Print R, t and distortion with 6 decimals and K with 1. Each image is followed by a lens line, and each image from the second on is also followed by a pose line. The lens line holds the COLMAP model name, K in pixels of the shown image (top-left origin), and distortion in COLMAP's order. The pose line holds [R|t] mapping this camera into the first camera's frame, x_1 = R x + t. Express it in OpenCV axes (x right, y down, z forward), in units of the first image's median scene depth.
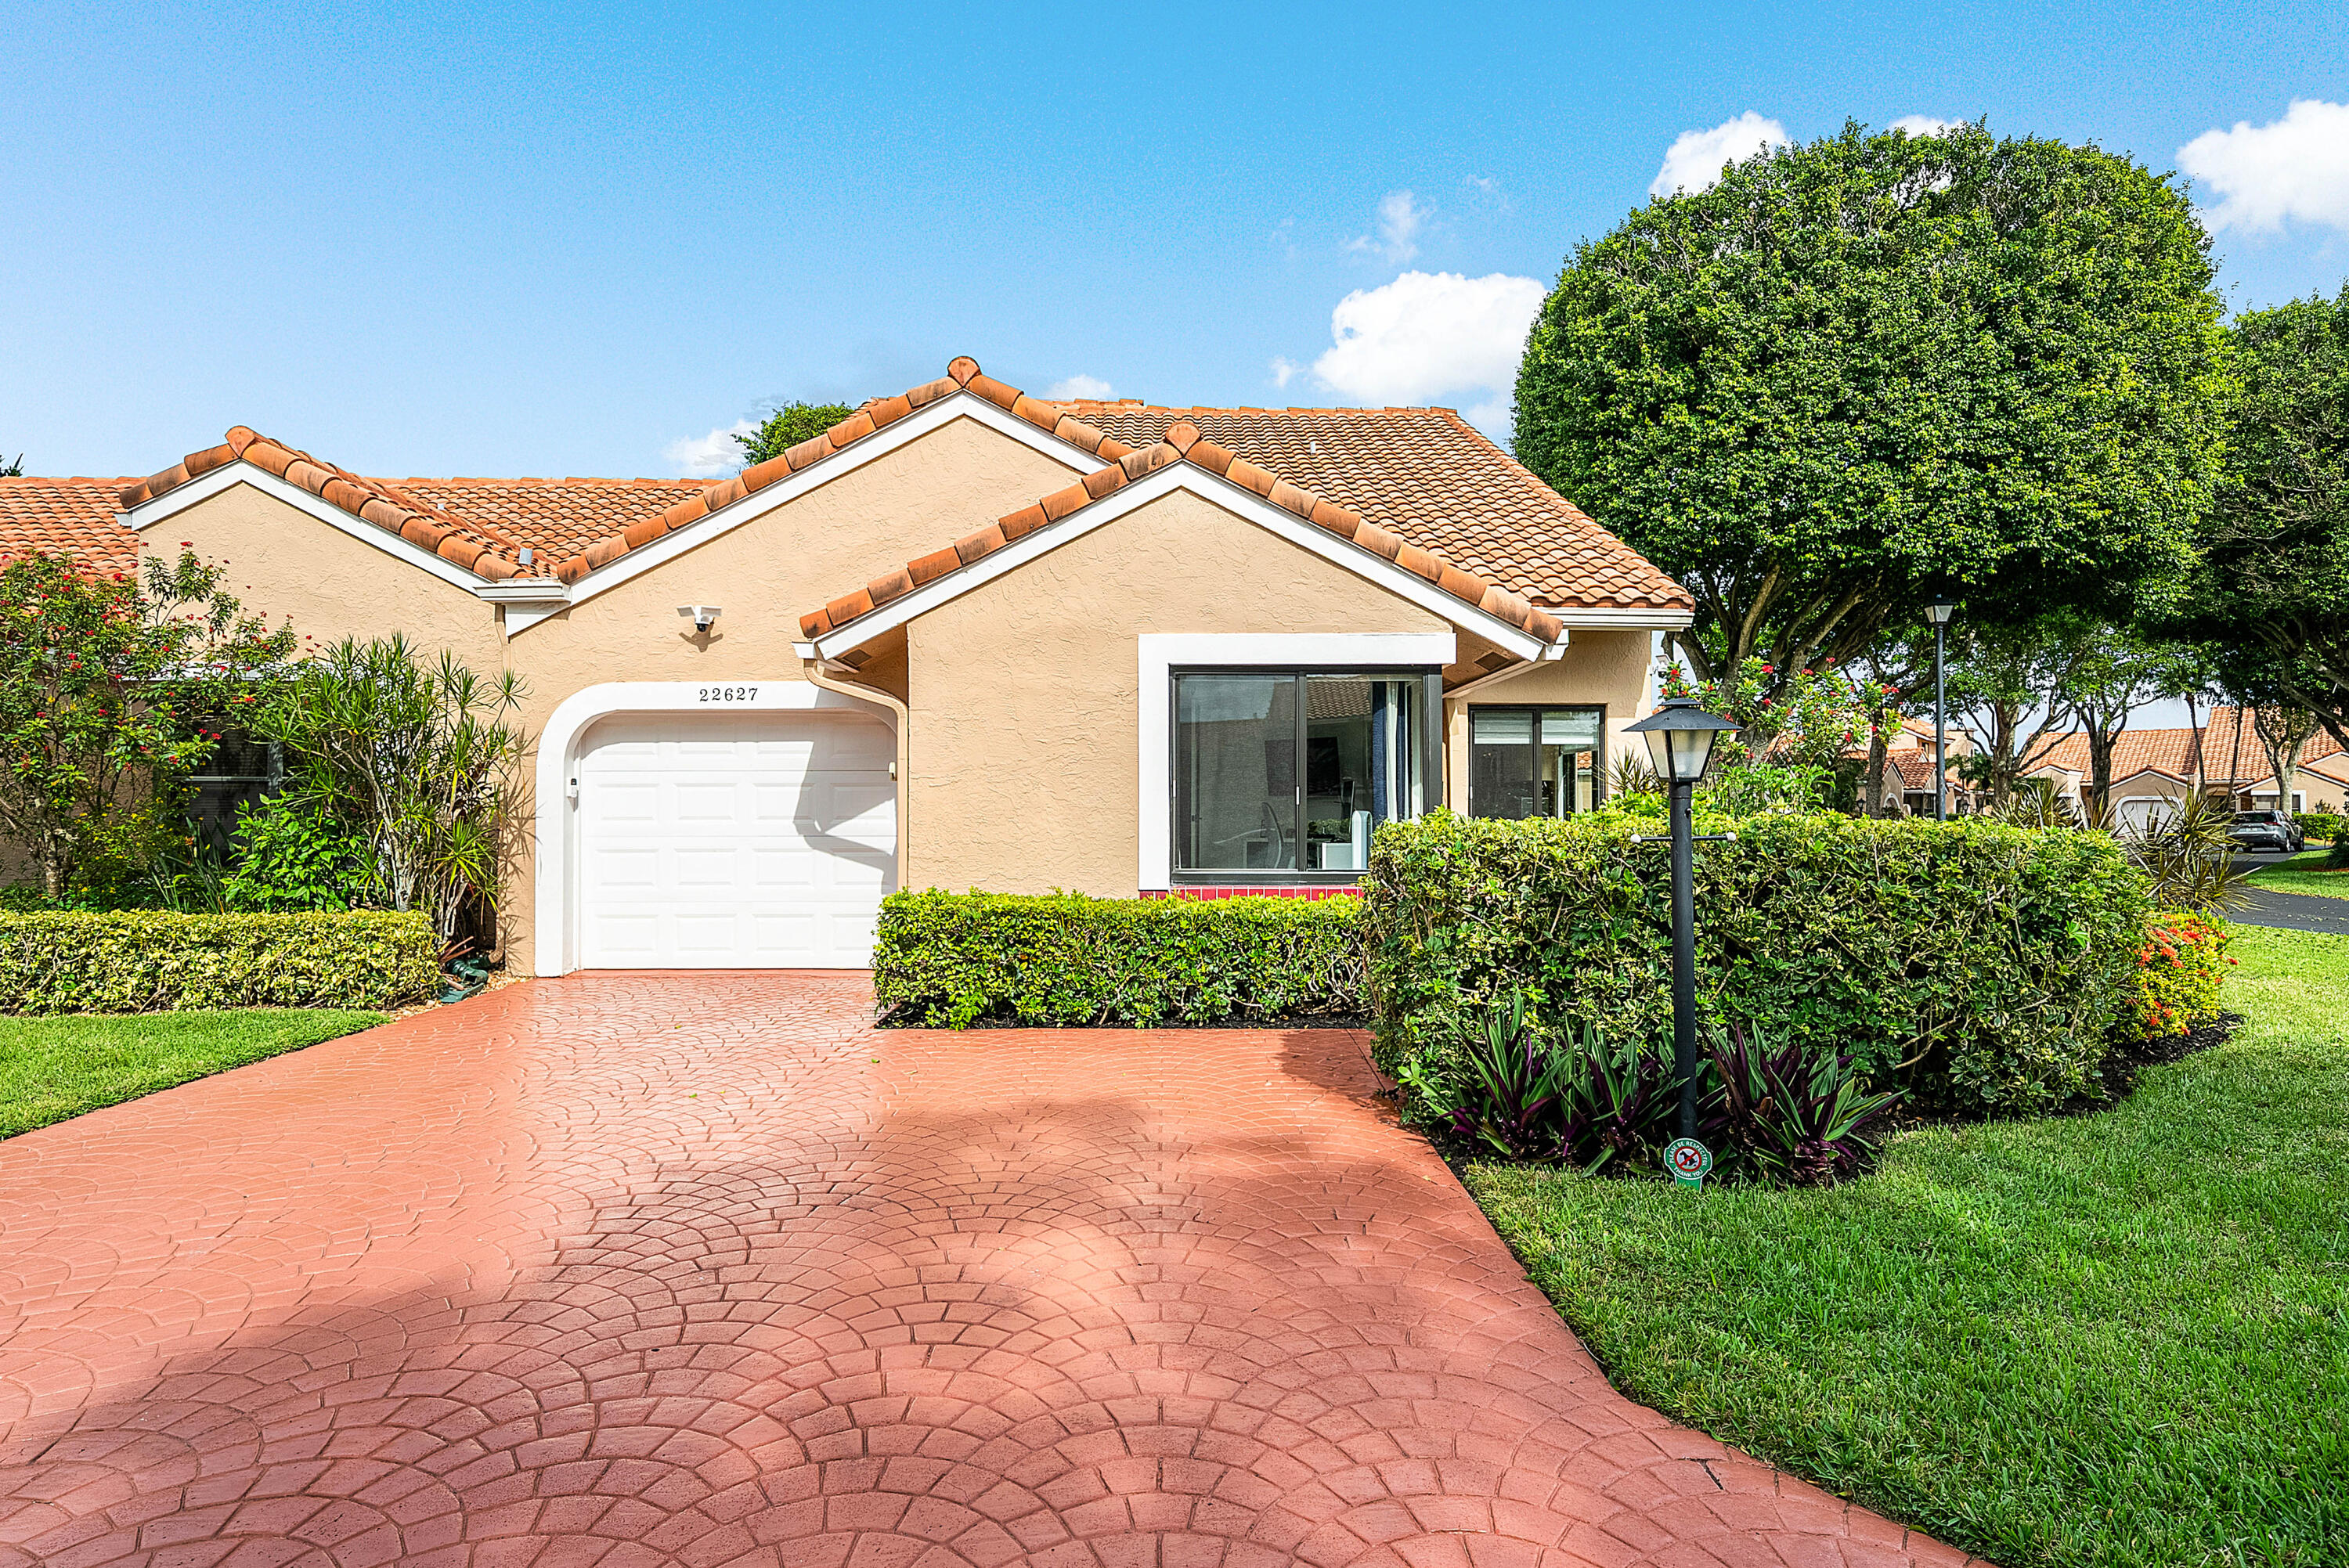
lens RADIAL K [[1321.5, 0, 1174.5], [0, 1321.5, 784.0], [0, 0, 1]] dist [0.004411, -0.000151]
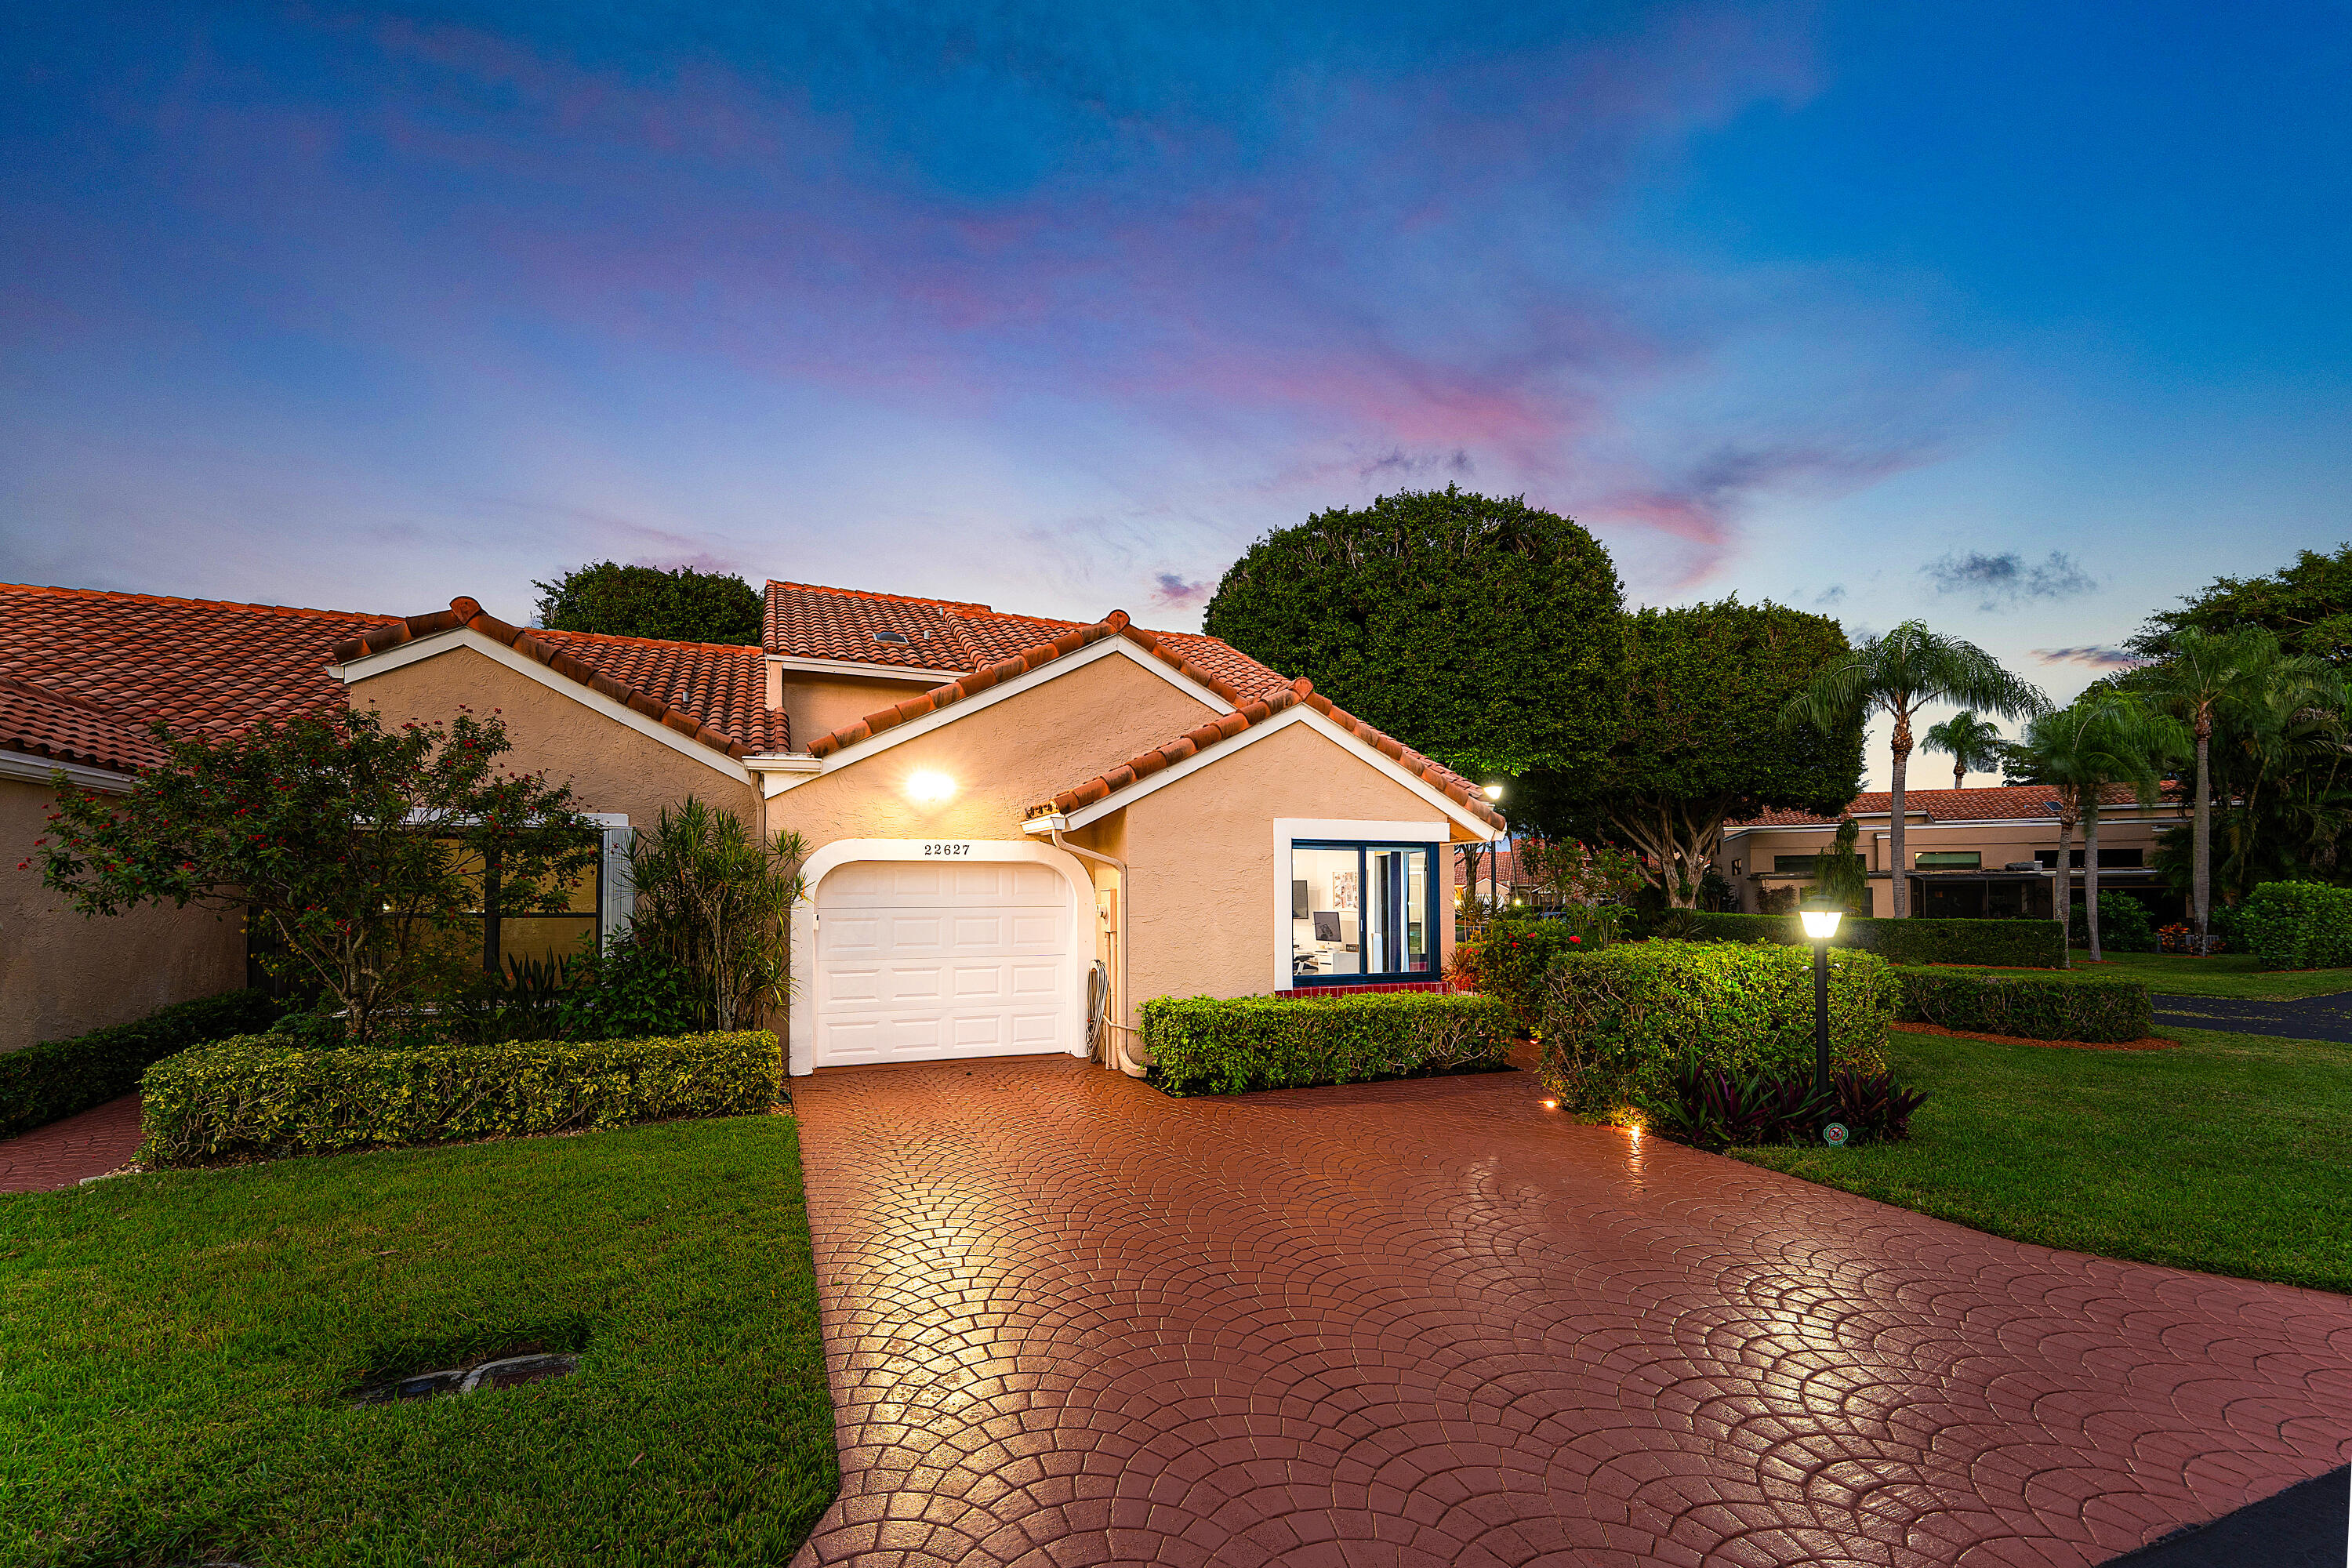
lens RADIAL K [[1032.3, 0, 1166.2], [0, 1032.3, 853.7], [0, 0, 1]] dist [-0.001409, -0.000049]
pose [[0.927397, 0.016006, 0.373736, -0.514867], [-0.004568, 0.999494, -0.031470, -0.032586], [-0.374051, 0.027478, 0.927001, -0.011551]]
